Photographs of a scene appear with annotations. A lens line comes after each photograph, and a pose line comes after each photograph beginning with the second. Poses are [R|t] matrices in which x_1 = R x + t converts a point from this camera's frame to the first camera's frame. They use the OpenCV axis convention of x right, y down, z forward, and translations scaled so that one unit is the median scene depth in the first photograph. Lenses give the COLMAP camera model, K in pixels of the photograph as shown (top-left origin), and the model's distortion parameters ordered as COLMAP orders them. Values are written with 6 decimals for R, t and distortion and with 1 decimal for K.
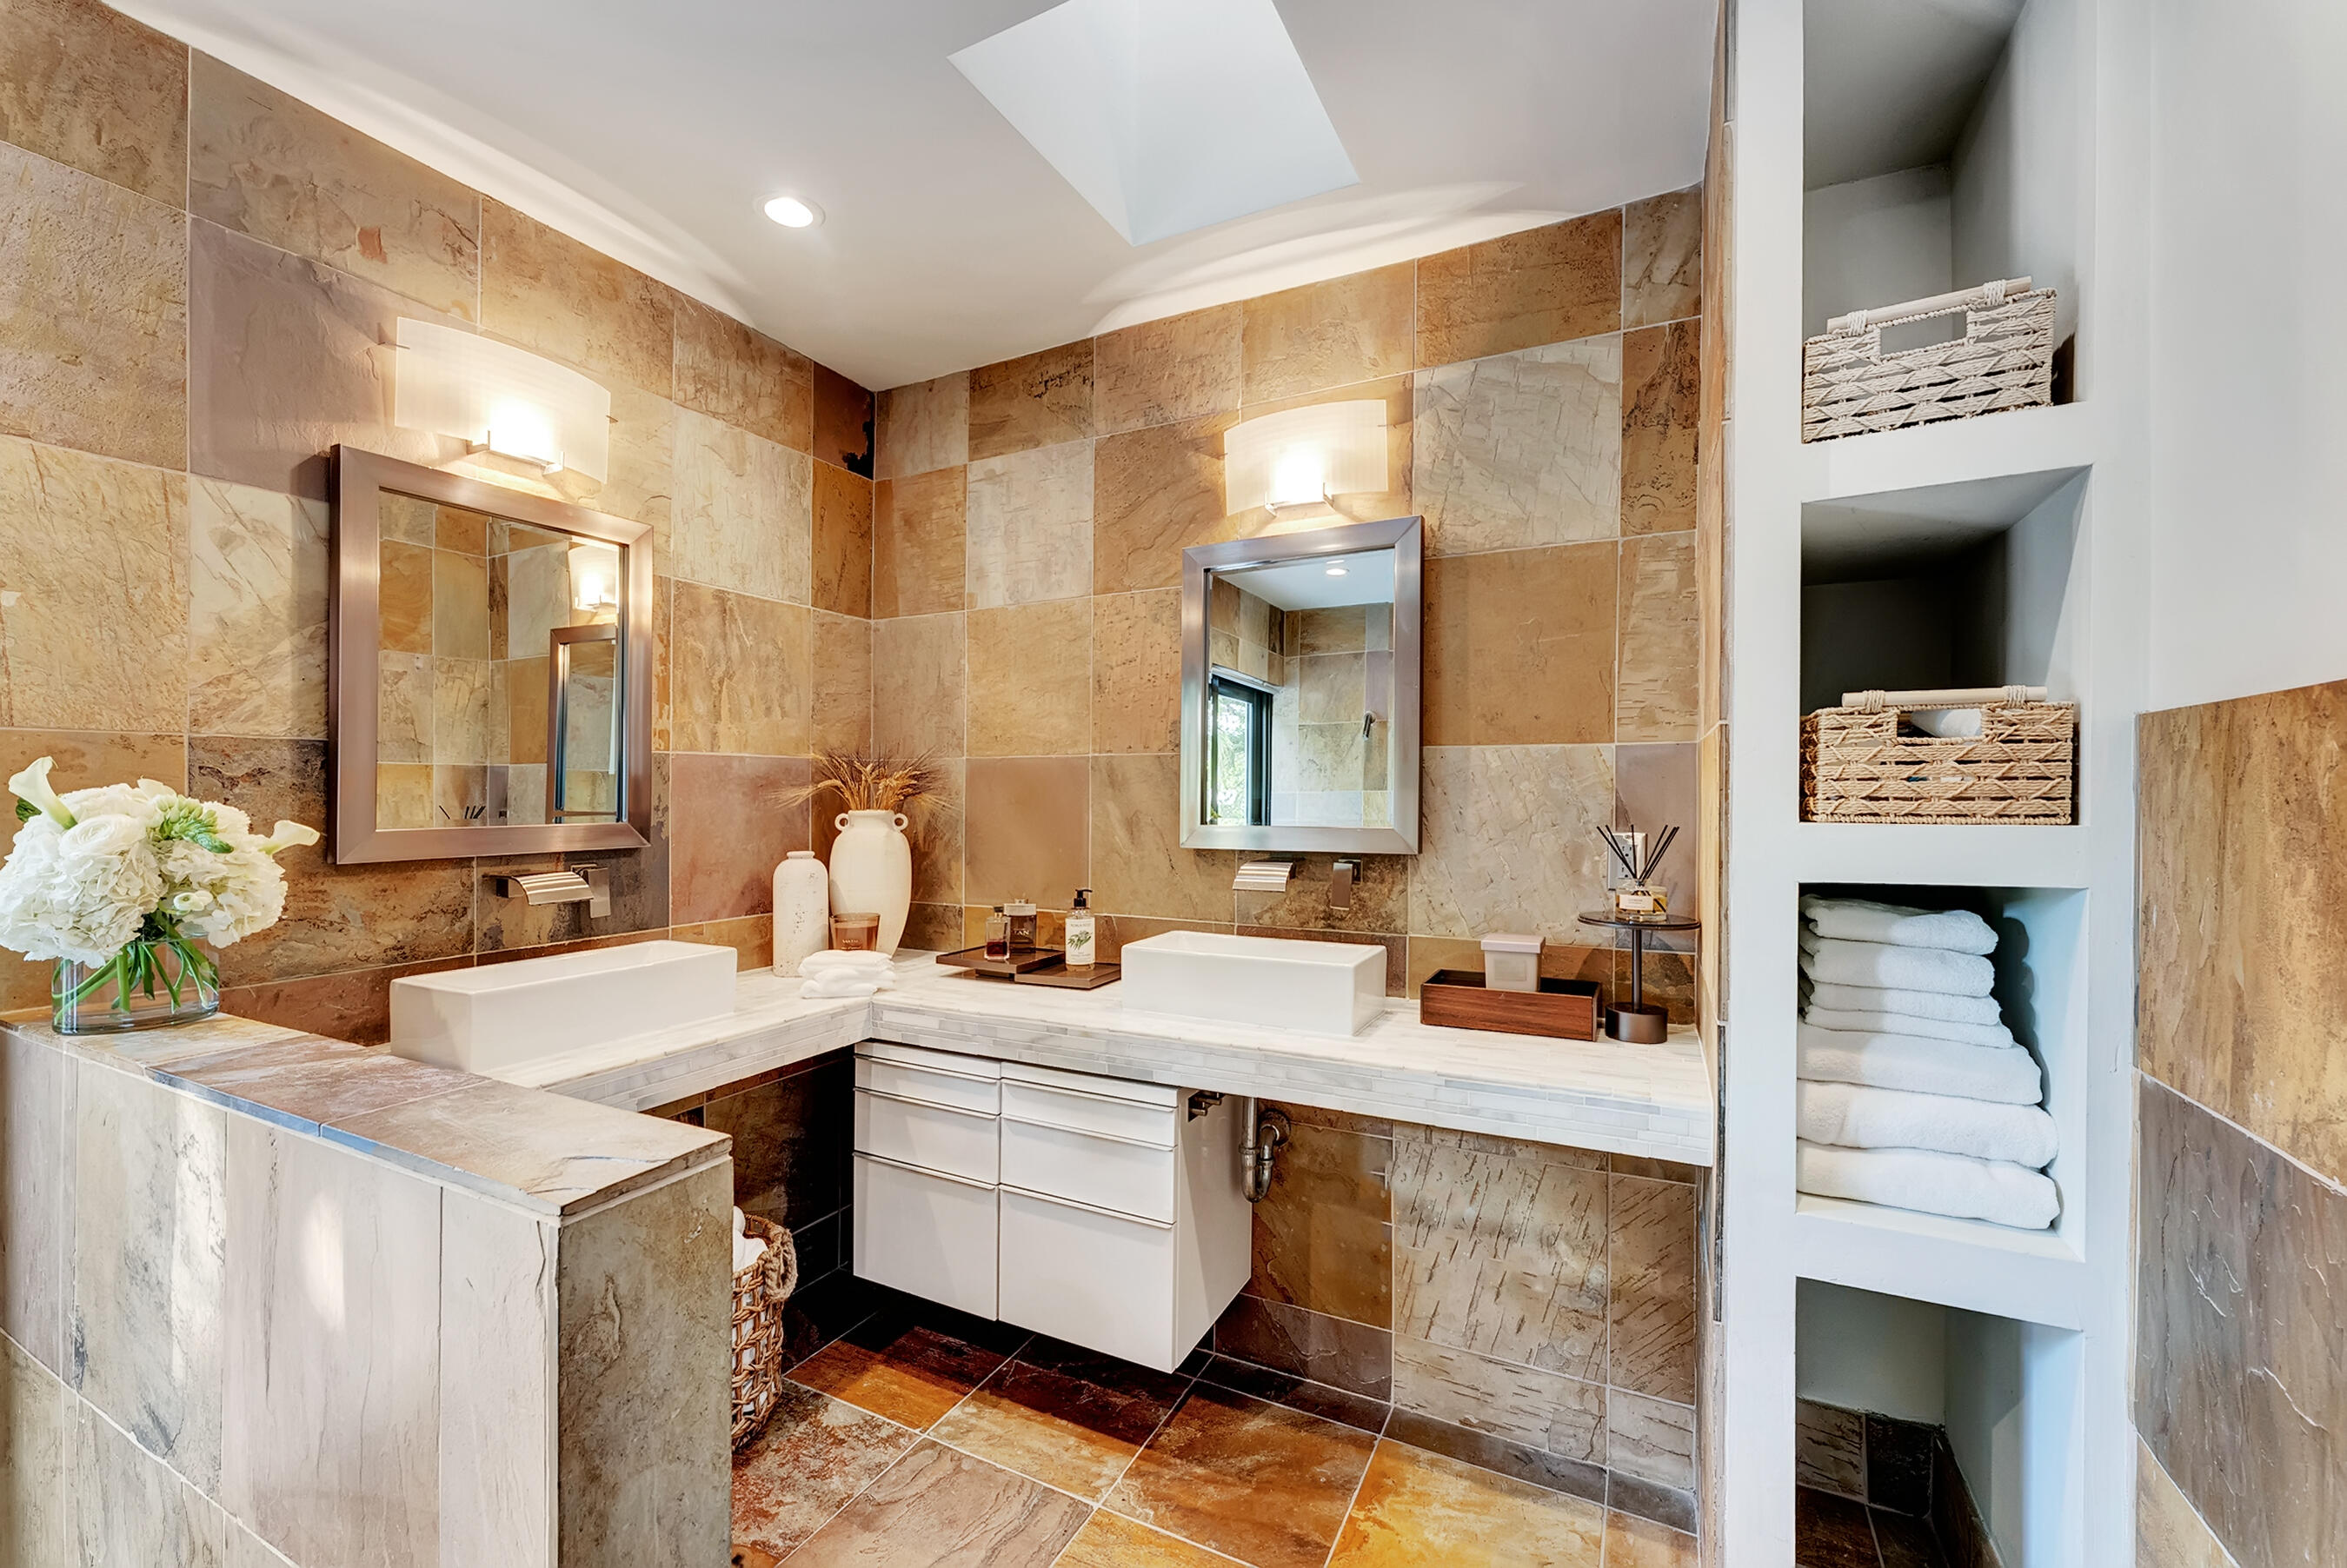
lens RADIAL K [[951.0, 0, 1173.2], [0, 951.0, 790.6], [0, 0, 1]] dist [-0.000250, -0.000436]
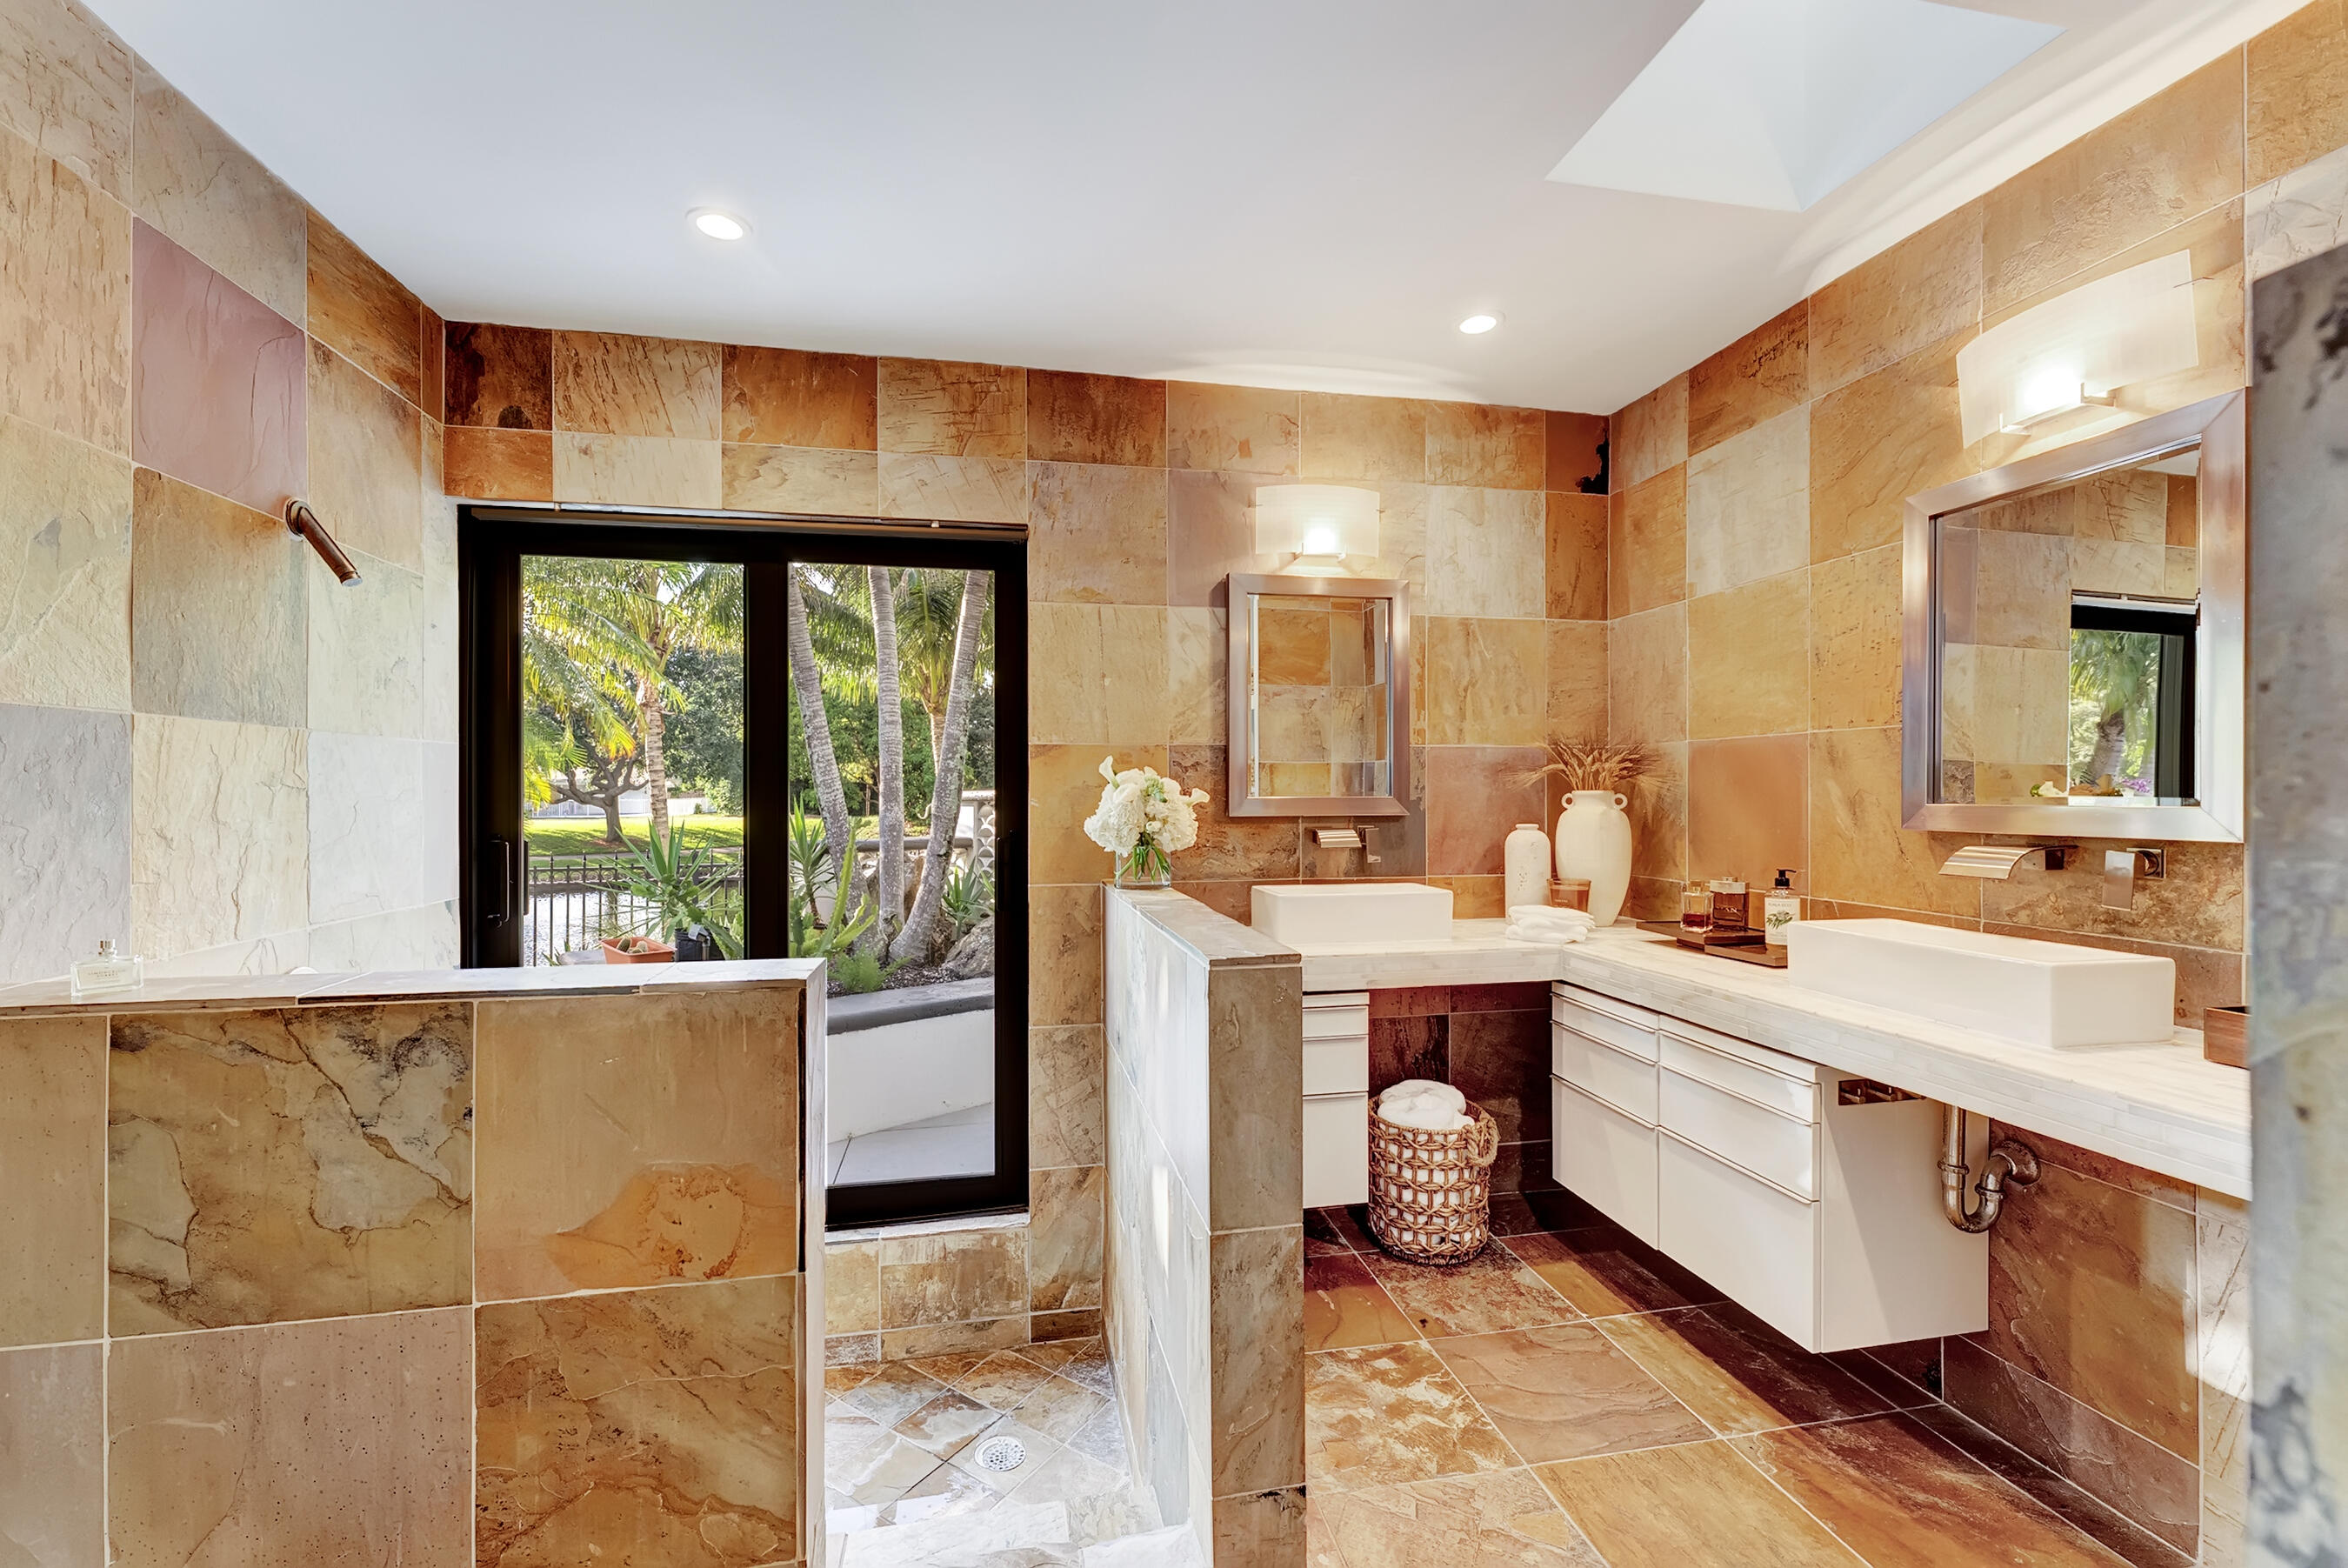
lens RADIAL K [[951.5, 0, 1172.4], [0, 951.5, 789.3], [0, 0, 1]] dist [-0.000250, -0.000436]
pose [[0.620797, -0.002972, -0.783966, 0.309187], [0.002350, 0.999995, -0.001929, 0.023626], [0.783968, -0.000645, 0.620801, -0.115355]]
